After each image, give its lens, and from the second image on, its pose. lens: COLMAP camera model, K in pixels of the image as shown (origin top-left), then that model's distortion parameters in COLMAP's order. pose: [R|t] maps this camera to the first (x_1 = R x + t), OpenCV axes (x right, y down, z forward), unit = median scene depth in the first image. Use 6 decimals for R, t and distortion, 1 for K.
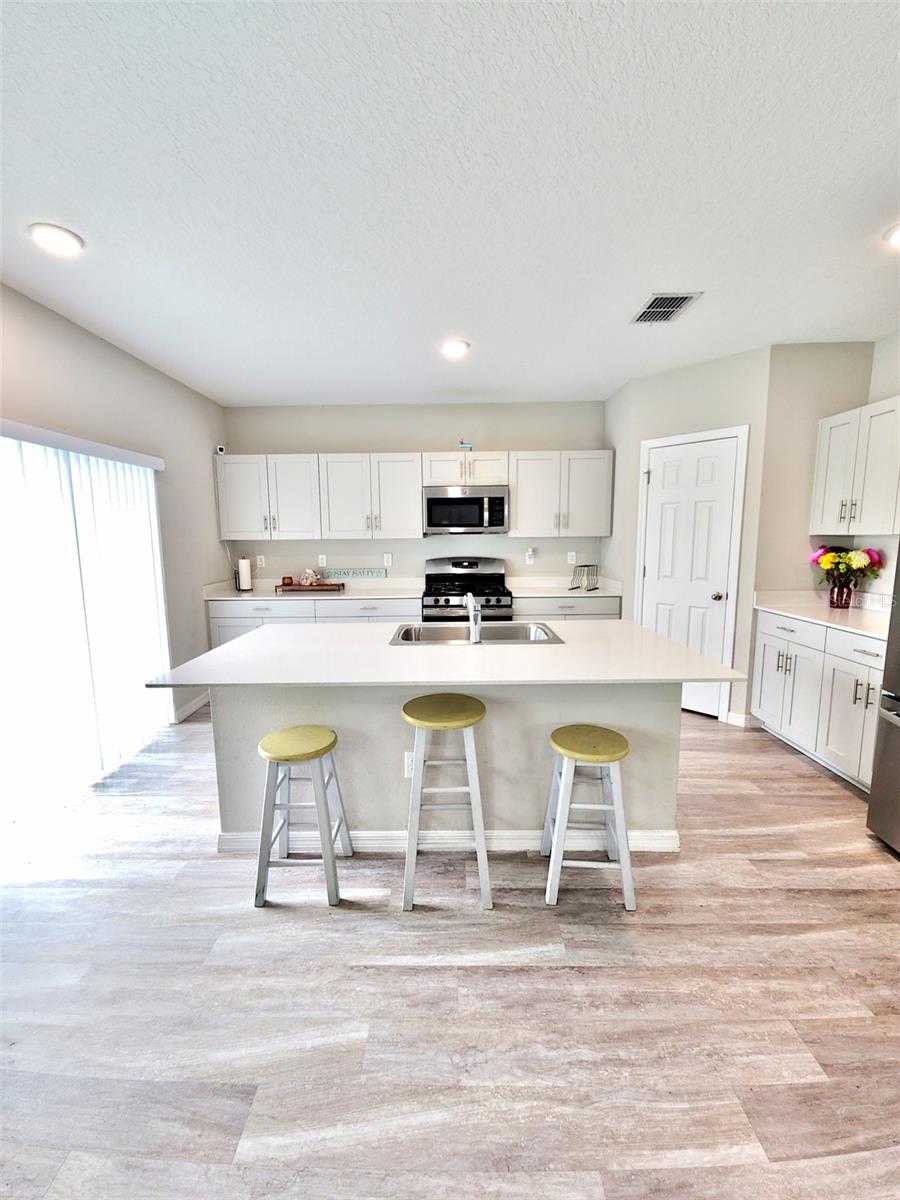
lens RADIAL K [[489.2, 0, 443.6], [0, 489.2, 600.2], [0, 0, 1]] dist [0.011156, -0.005419]
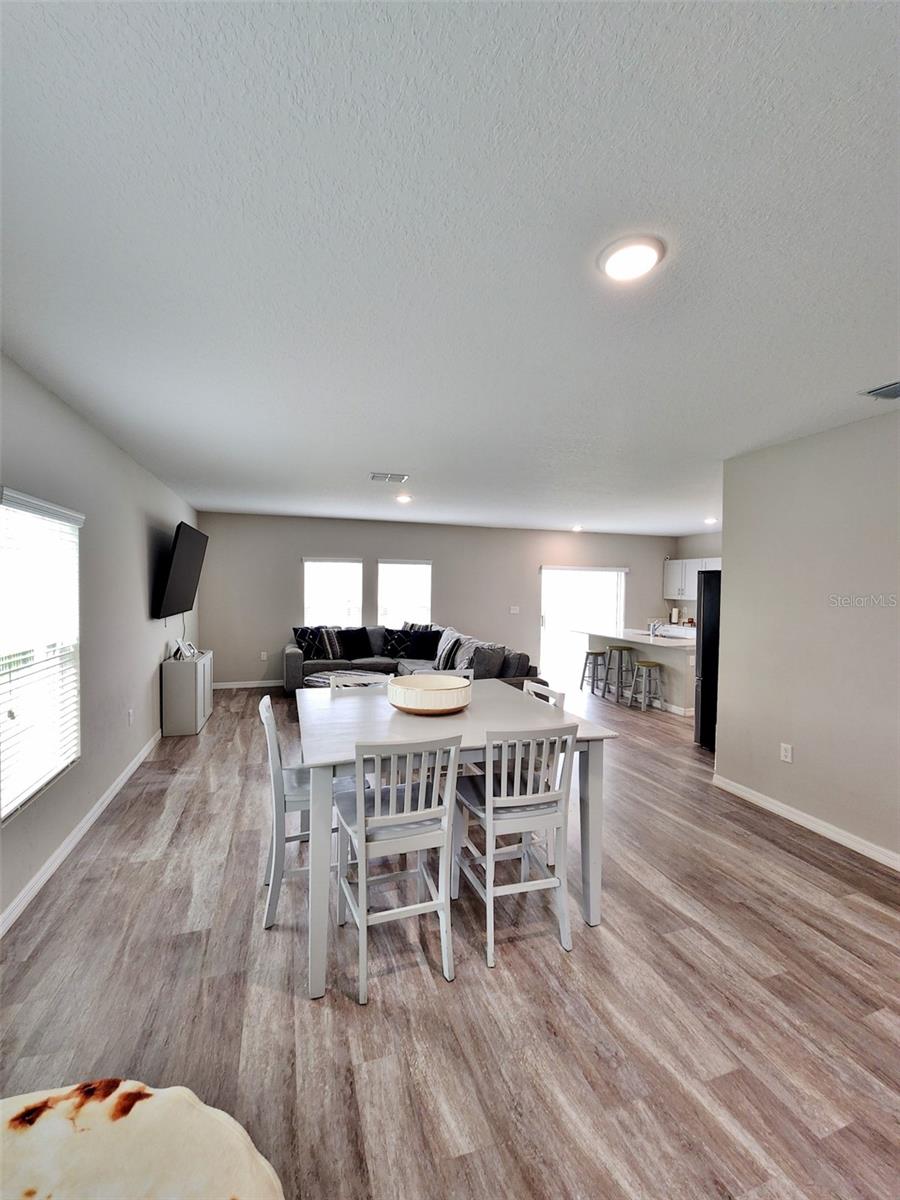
lens RADIAL K [[489.6, 0, 442.1], [0, 489.6, 600.0], [0, 0, 1]] dist [0.005505, -0.005014]
pose [[0.318754, 0.042345, -0.946891, 1.777380], [-0.142616, 0.989771, -0.003747, 0.043974], [0.937047, 0.136236, 0.321533, -0.854464]]
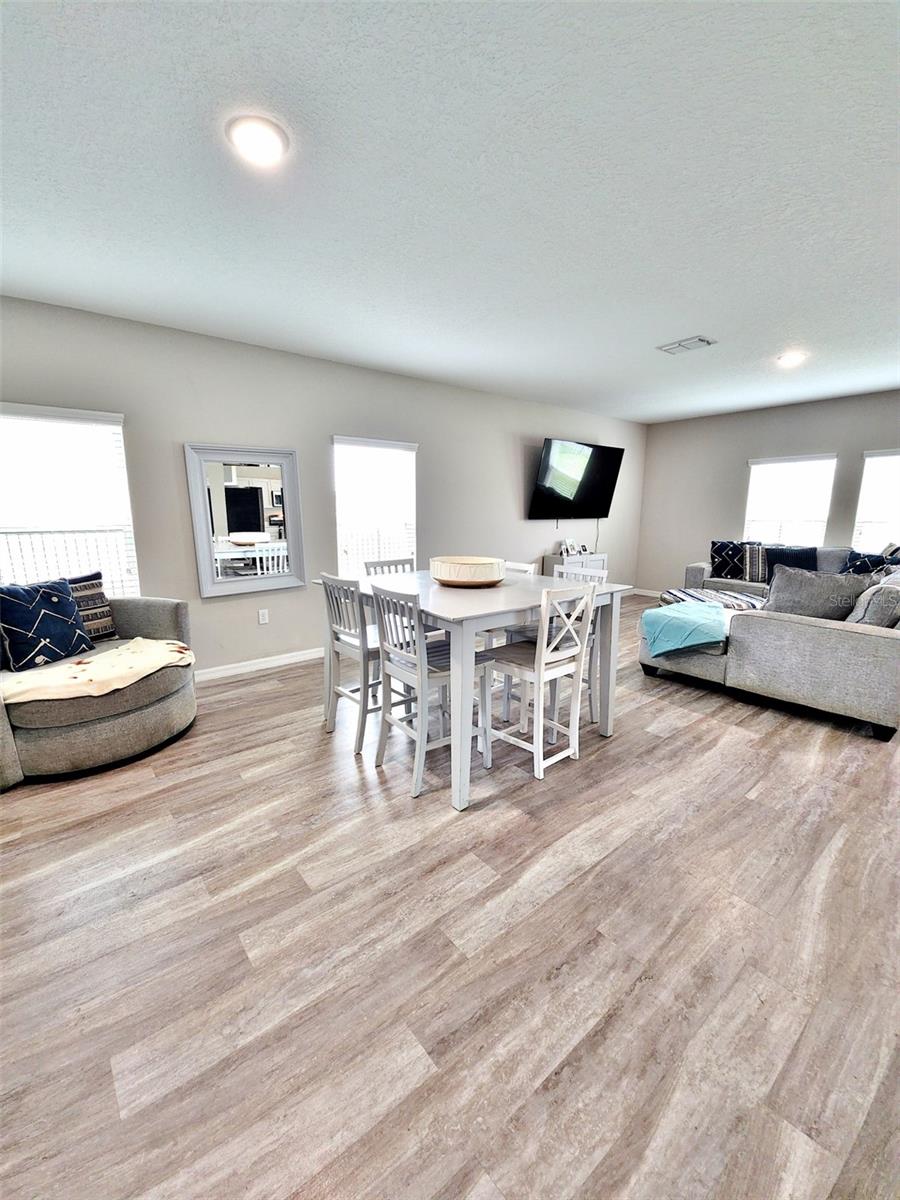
lens RADIAL K [[488.6, 0, 441.1], [0, 488.6, 600.9], [0, 0, 1]] dist [0.008879, -0.006098]
pose [[-0.769844, 0.127545, -0.625358, 1.613739], [-0.080368, 0.952656, 0.293235, -0.009926], [0.633152, 0.276004, -0.723146, 0.049804]]
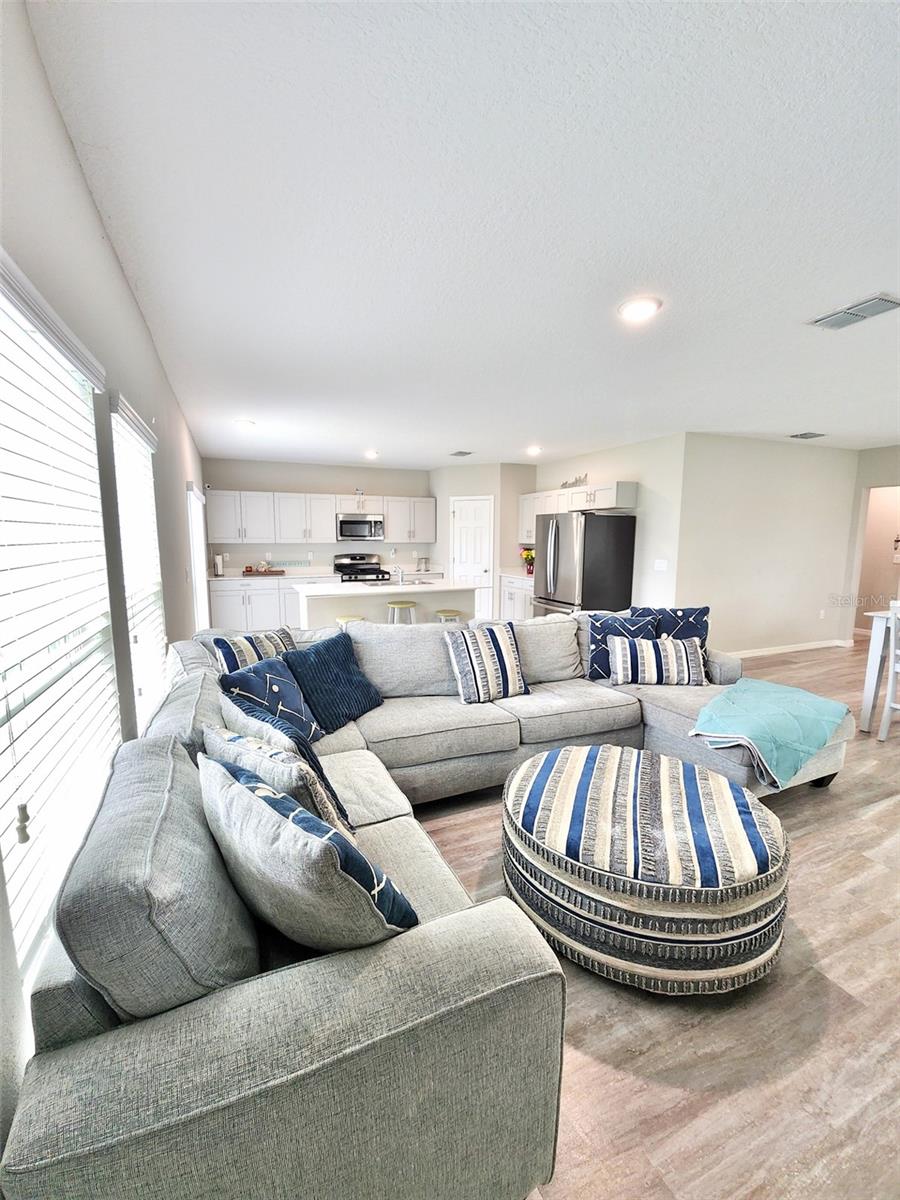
lens RADIAL K [[489.2, 0, 443.6], [0, 489.2, 600.2], [0, 0, 1]] dist [0.011156, -0.005419]
pose [[0.914820, -0.038996, 0.401975, -0.551243], [0.041518, 0.999135, 0.002441, 0.121682], [-0.401723, 0.014456, 0.915647, -1.025986]]
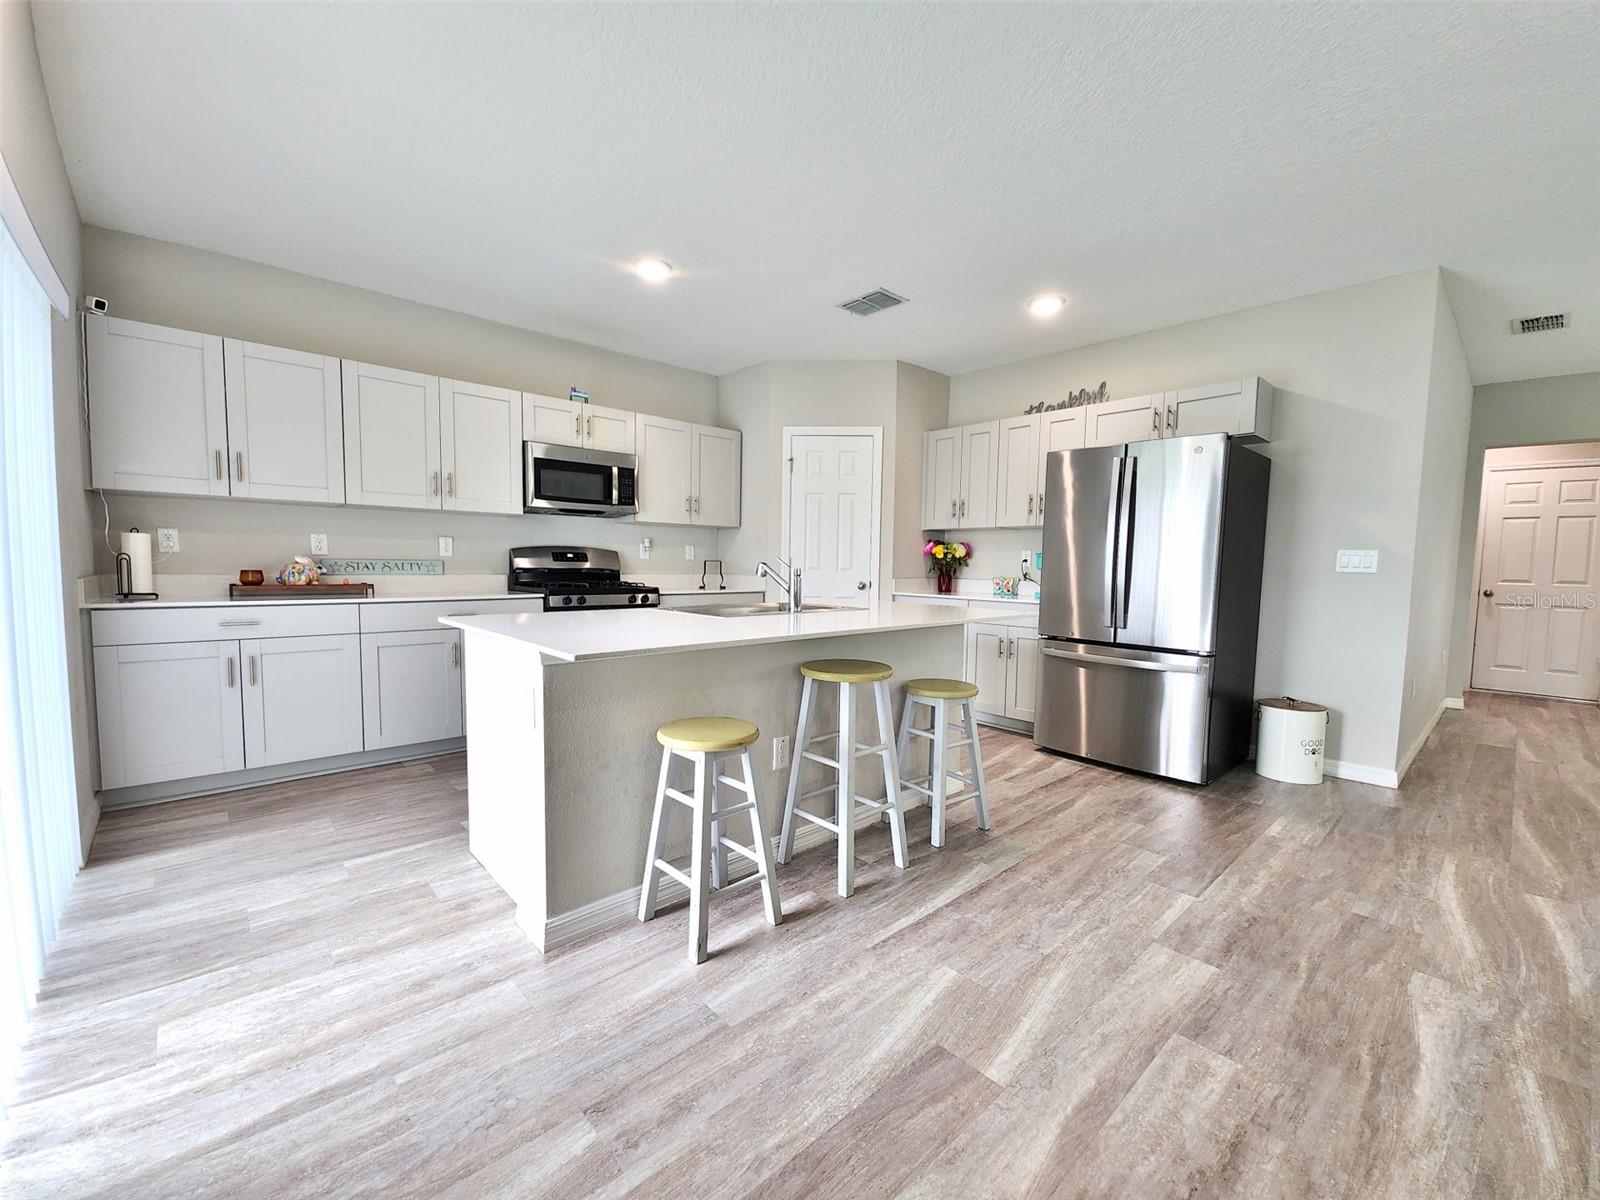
lens RADIAL K [[651.5, 0, 800.2], [0, 651.5, 610.3], [0, 0, 1]] dist [0.008879, -0.006098]
pose [[0.730632, -0.028181, 0.682189, -0.530963], [0.067001, 0.997285, -0.030562, 0.085469], [-0.679476, 0.068037, 0.730536, 0.096799]]
